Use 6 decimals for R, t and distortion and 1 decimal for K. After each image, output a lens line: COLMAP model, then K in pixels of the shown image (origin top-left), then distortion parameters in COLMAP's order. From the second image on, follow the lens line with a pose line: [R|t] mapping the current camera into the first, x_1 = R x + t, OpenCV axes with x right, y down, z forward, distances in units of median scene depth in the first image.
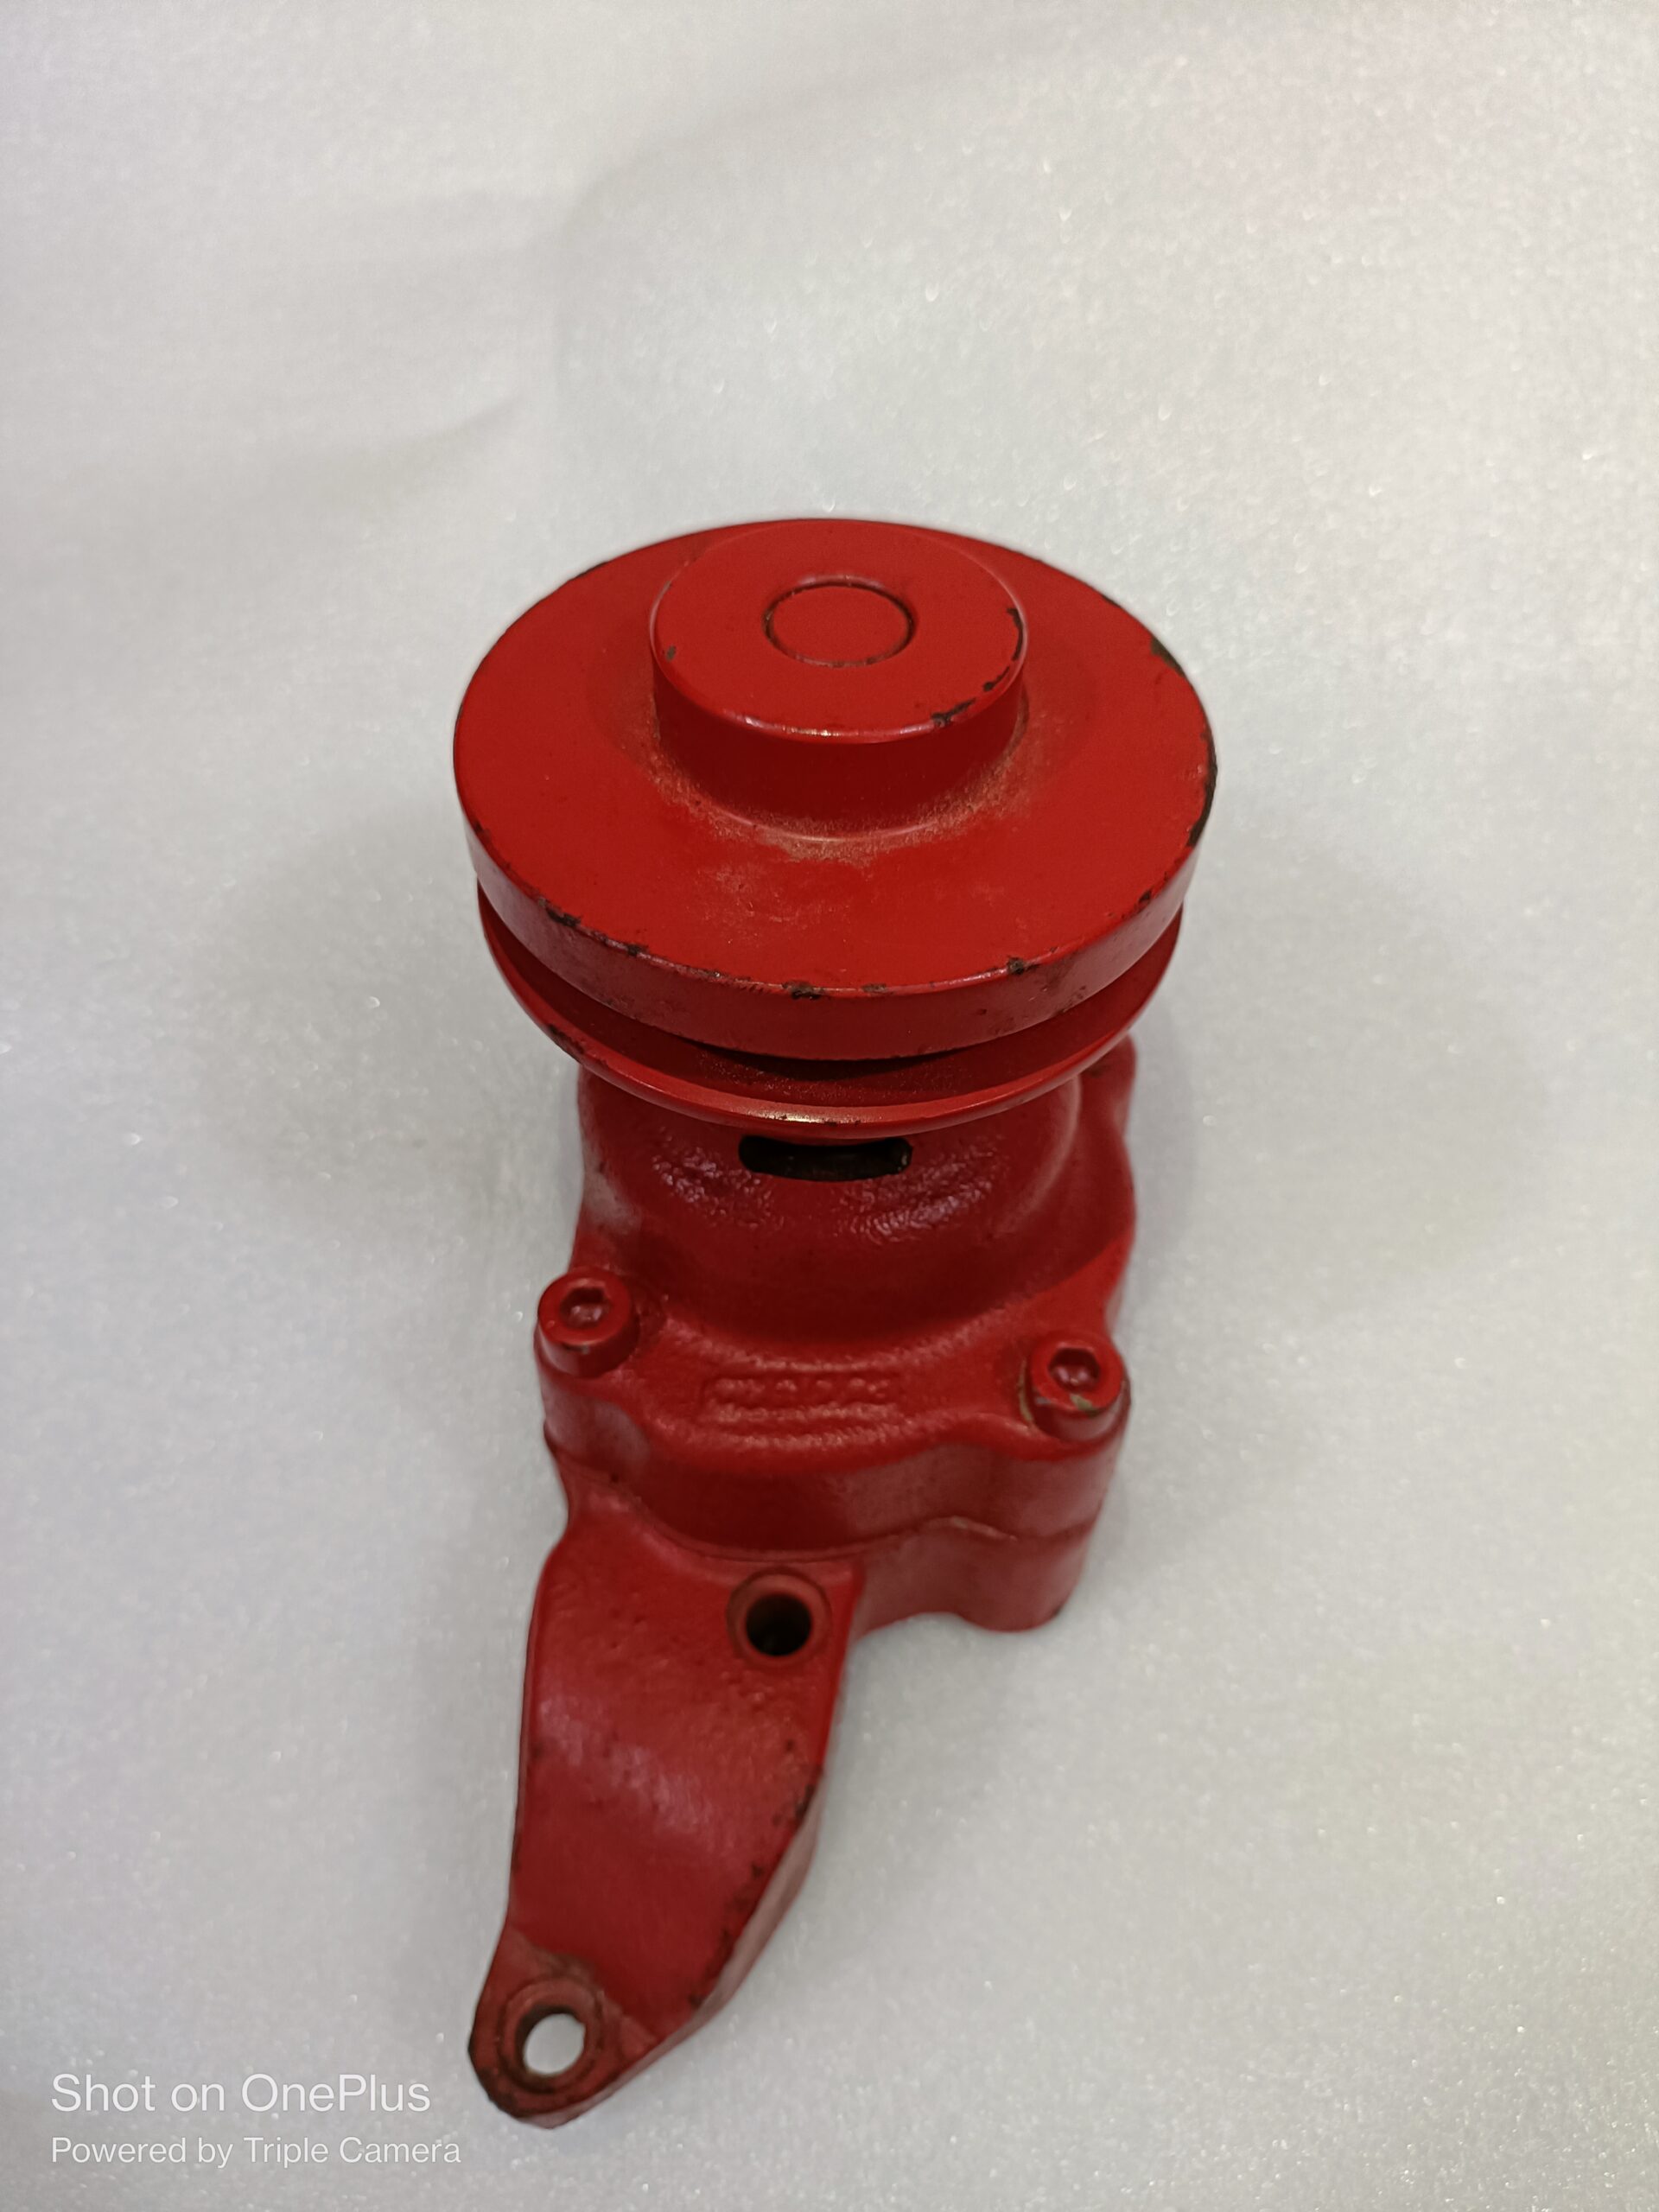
lens RADIAL K [[1846.5, 0, 808.6], [0, 1846.5, 1083.2], [0, 0, 1]] dist [0.033269, -0.080297]
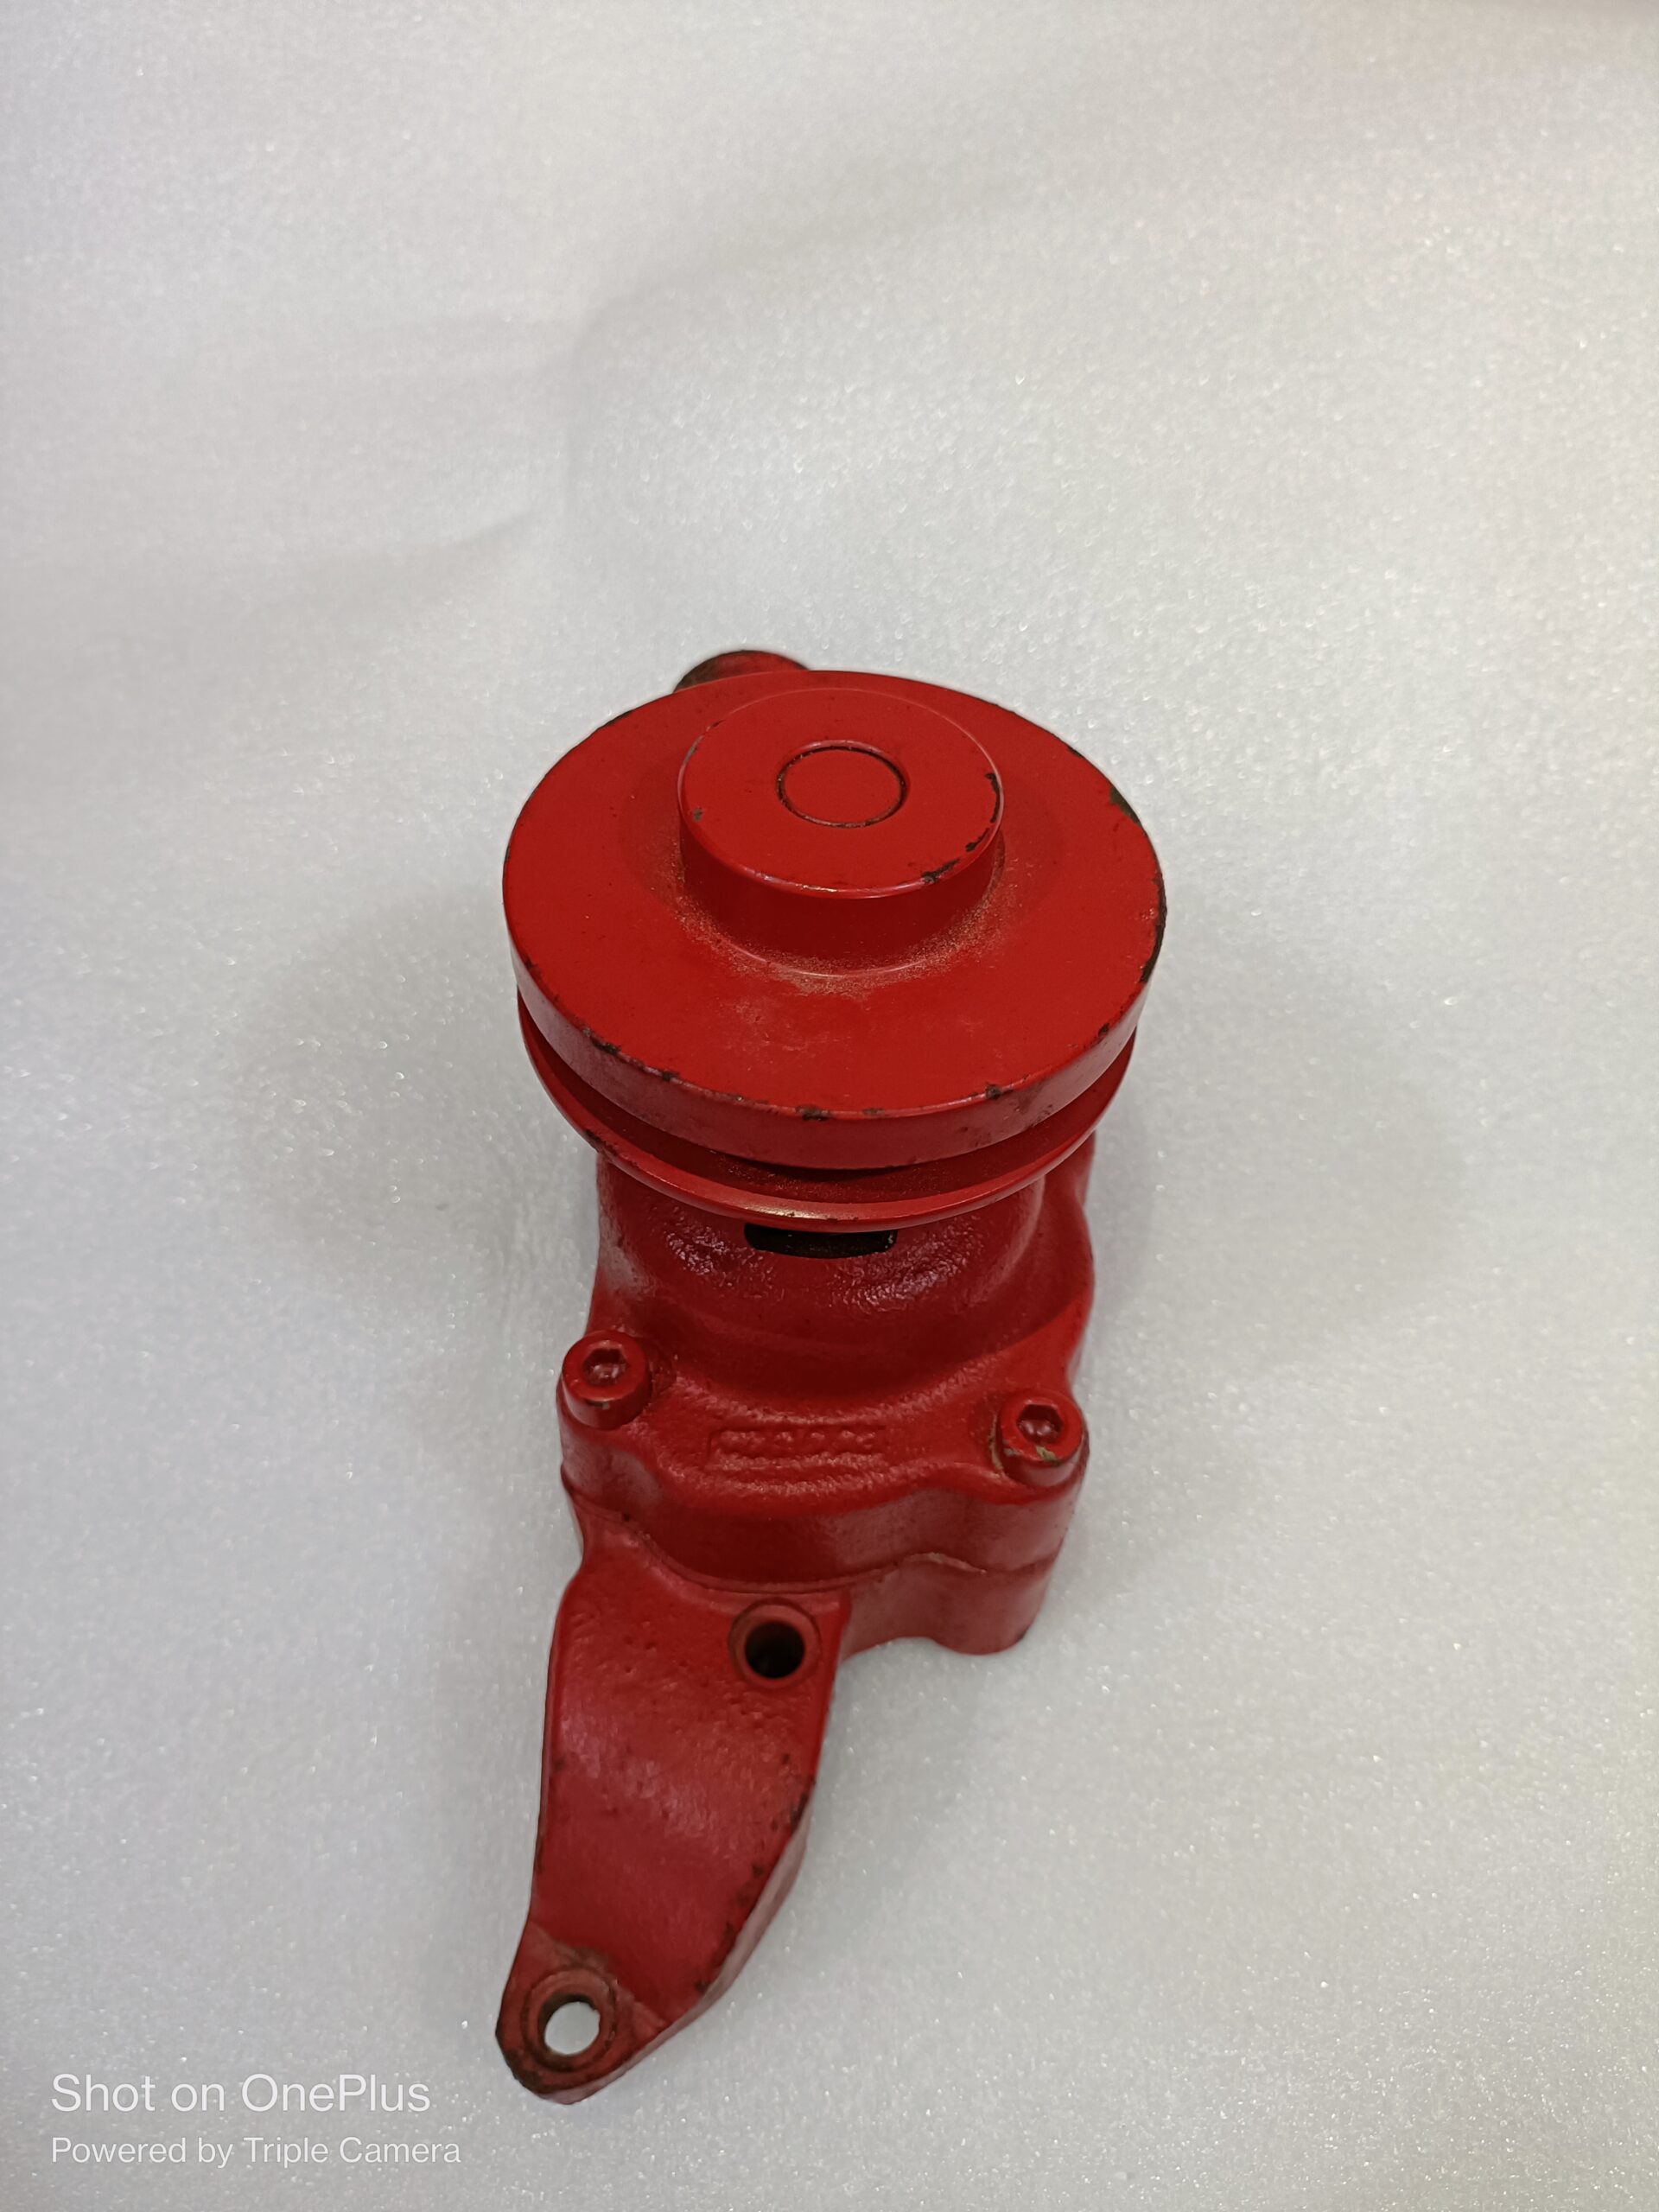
lens RADIAL K [[1846.5, 0, 811.0], [0, 1846.5, 1067.0], [0, 0, 1]] dist [0.033269, -0.080297]
pose [[0.999700, 0.006417, 0.023634, -0.022232], [-0.006143, 0.999913, -0.011665, -0.045724], [-0.023707, 0.011517, 0.999653, -0.119500]]
